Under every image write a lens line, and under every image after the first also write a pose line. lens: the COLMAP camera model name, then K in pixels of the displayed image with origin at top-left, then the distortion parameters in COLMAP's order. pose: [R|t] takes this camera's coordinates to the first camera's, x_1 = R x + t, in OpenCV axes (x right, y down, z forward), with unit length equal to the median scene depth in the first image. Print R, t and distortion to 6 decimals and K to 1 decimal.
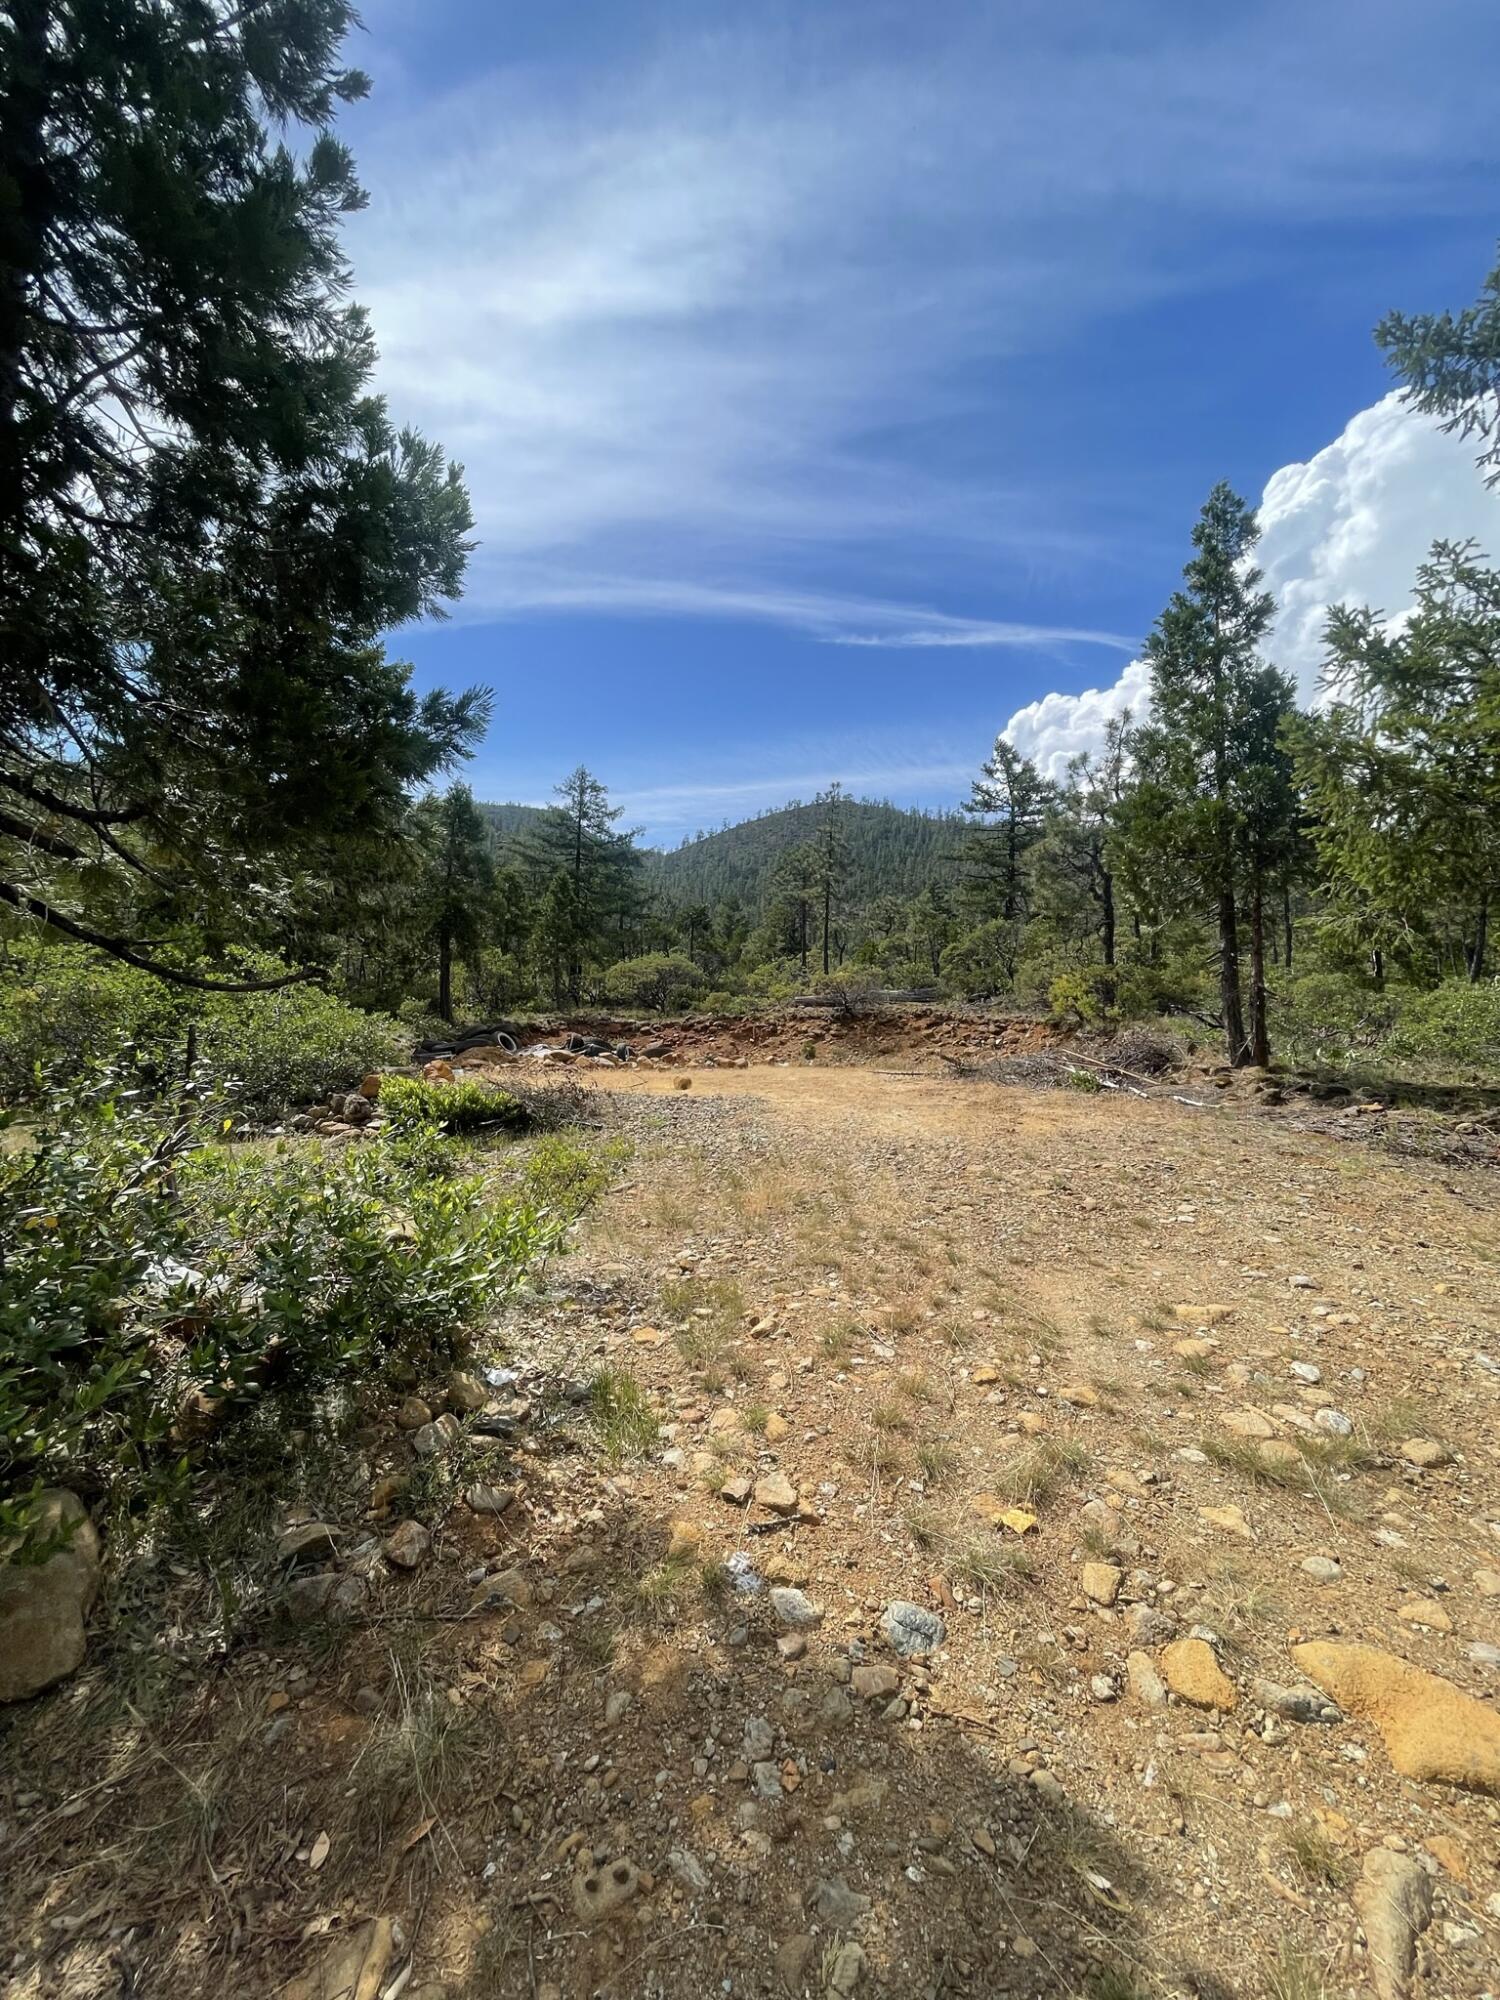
lens RADIAL K [[807.4, 0, 737.6], [0, 807.4, 993.2], [0, 0, 1]] dist [0.020241, 0.000099]
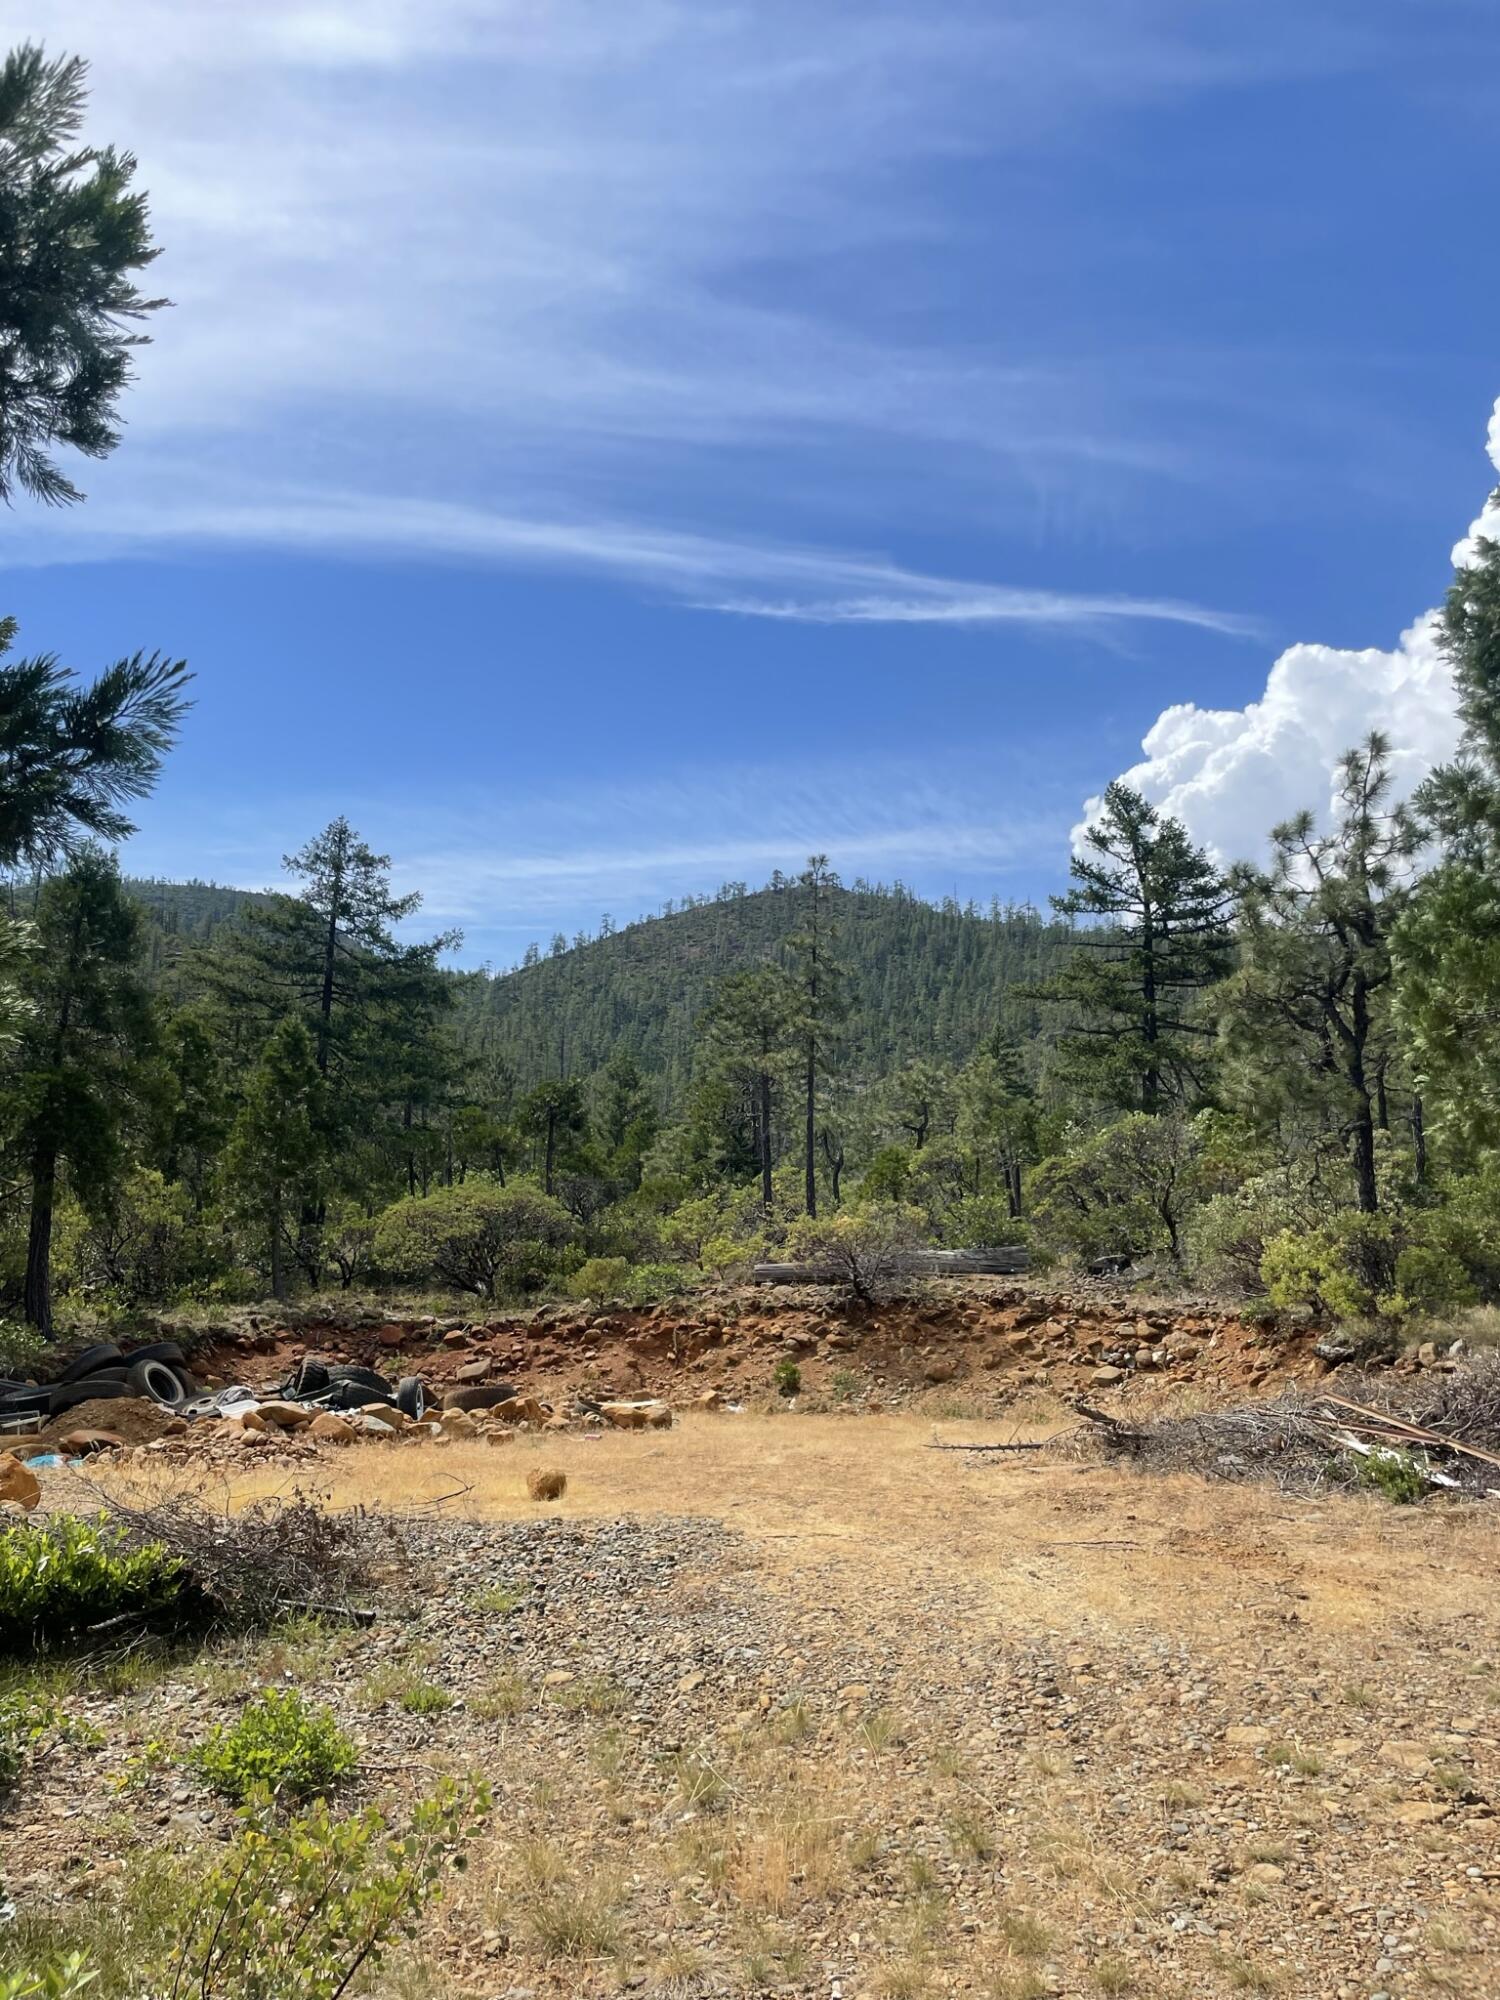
lens RADIAL K [[1517.8, 0, 748.6], [0, 1517.8, 1000.0], [0, 0, 1]] dist [0.059715, -0.035472]
pose [[0.996763, 0.004852, 0.080251, -0.010027], [0.007726, 0.987778, -0.155678, -0.011087], [-0.080025, 0.155794, 0.984543, 0.031293]]
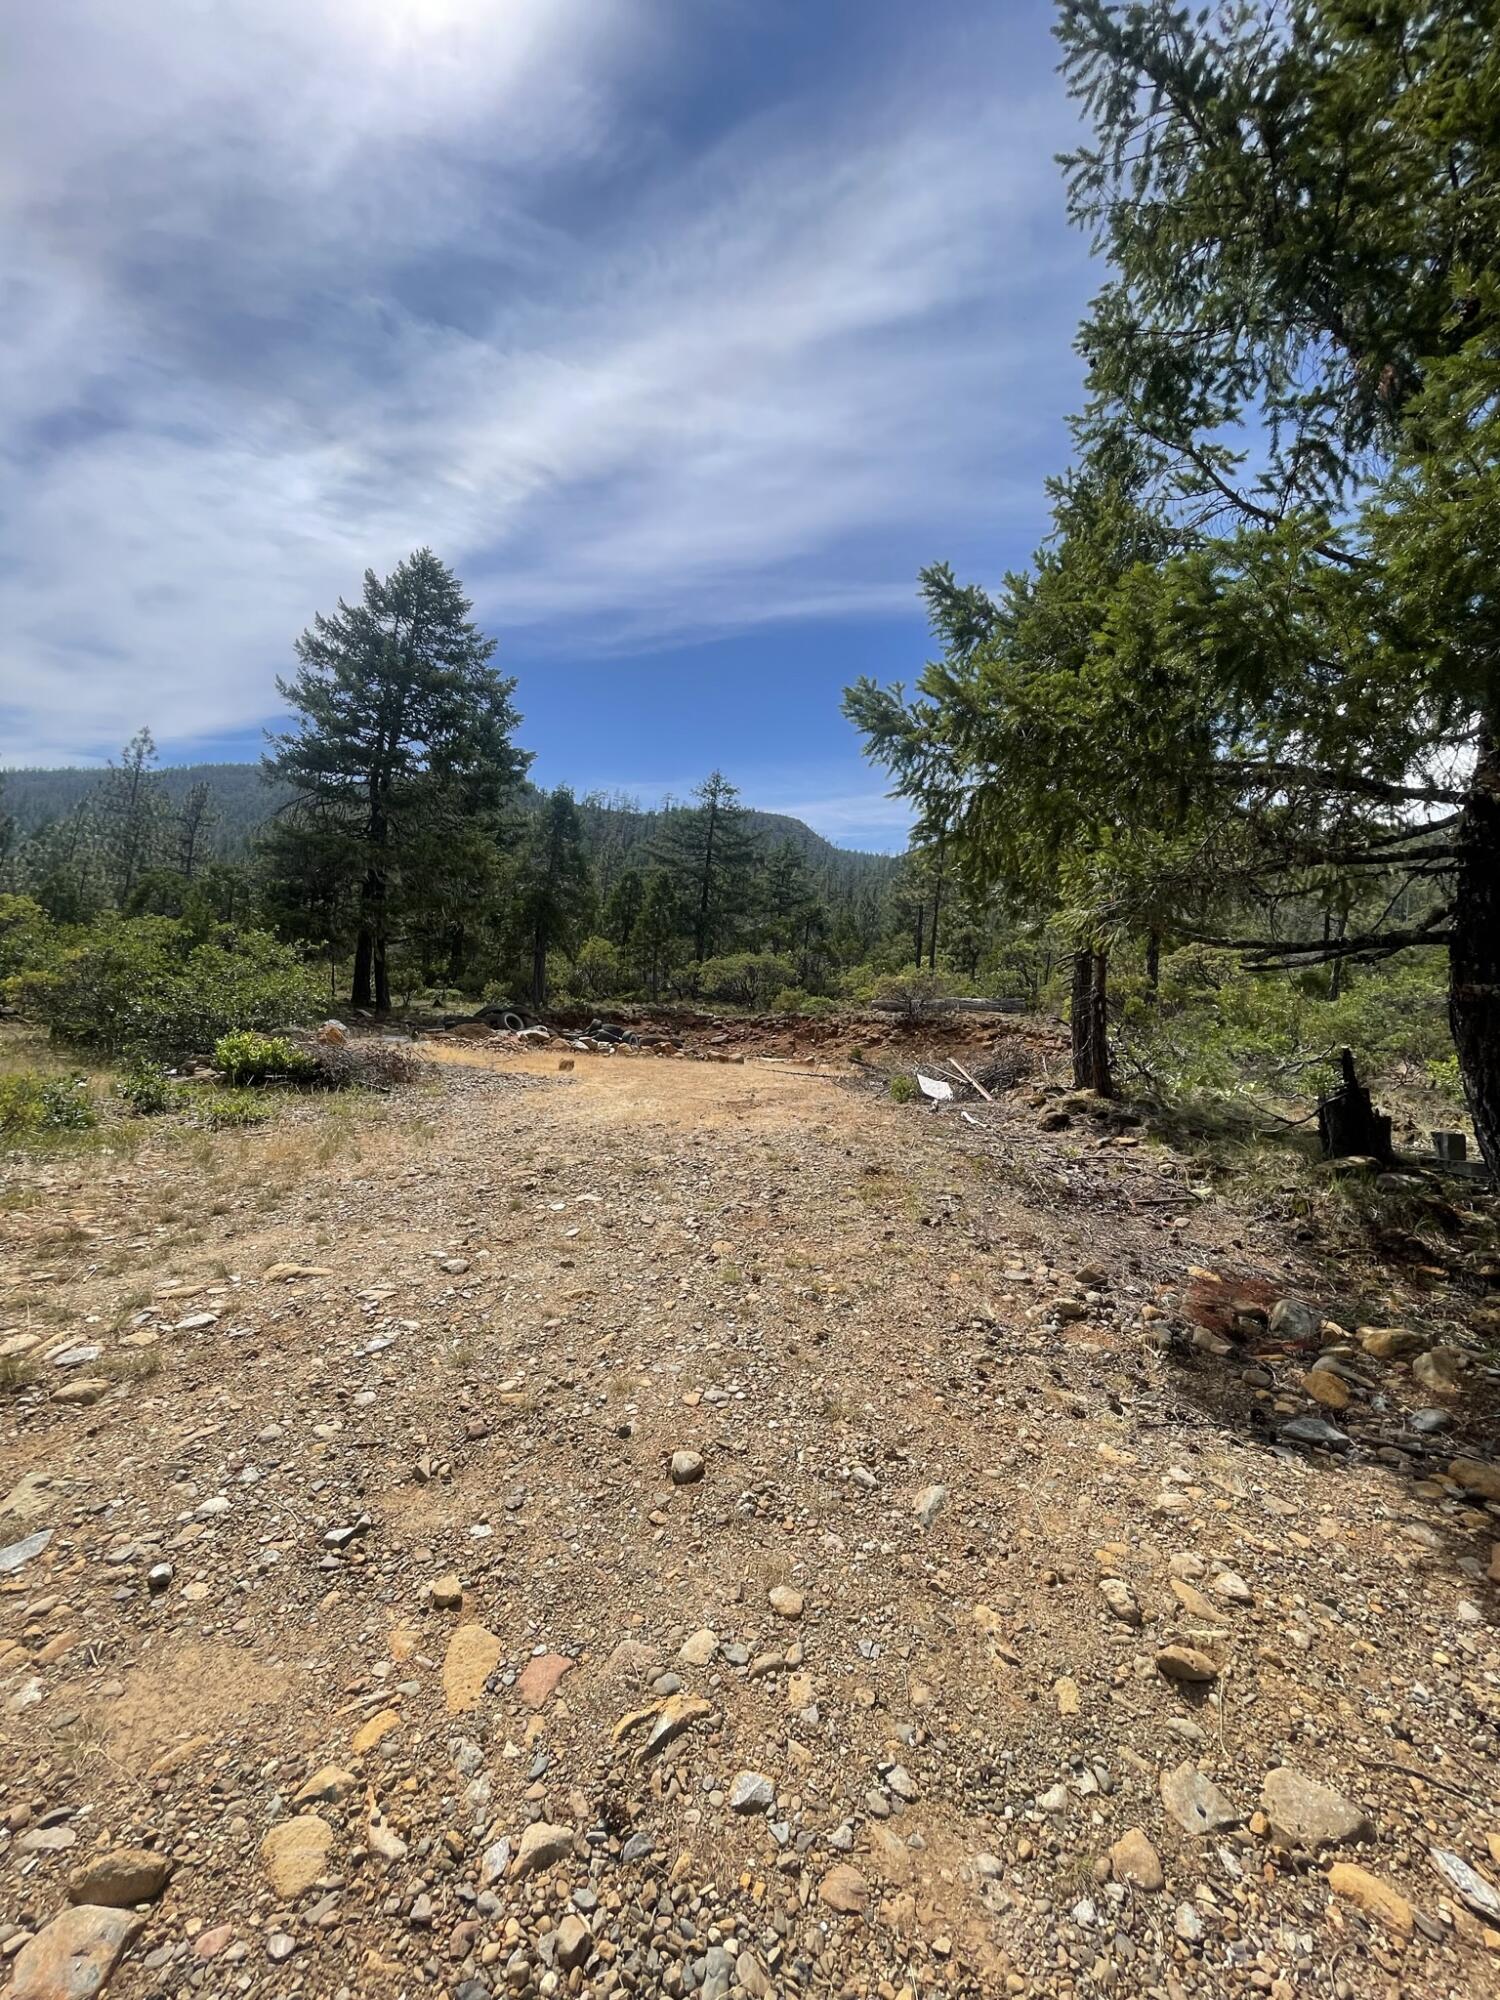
lens RADIAL K [[807.4, 0, 730.9], [0, 807.4, 982.0], [0, 0, 1]] dist [0.020241, 0.000099]
pose [[0.961993, 0.046623, -0.269066, 0.167793], [-0.051019, 0.998654, -0.009365, 0.000748], [0.268267, 0.022737, 0.963076, 0.015054]]
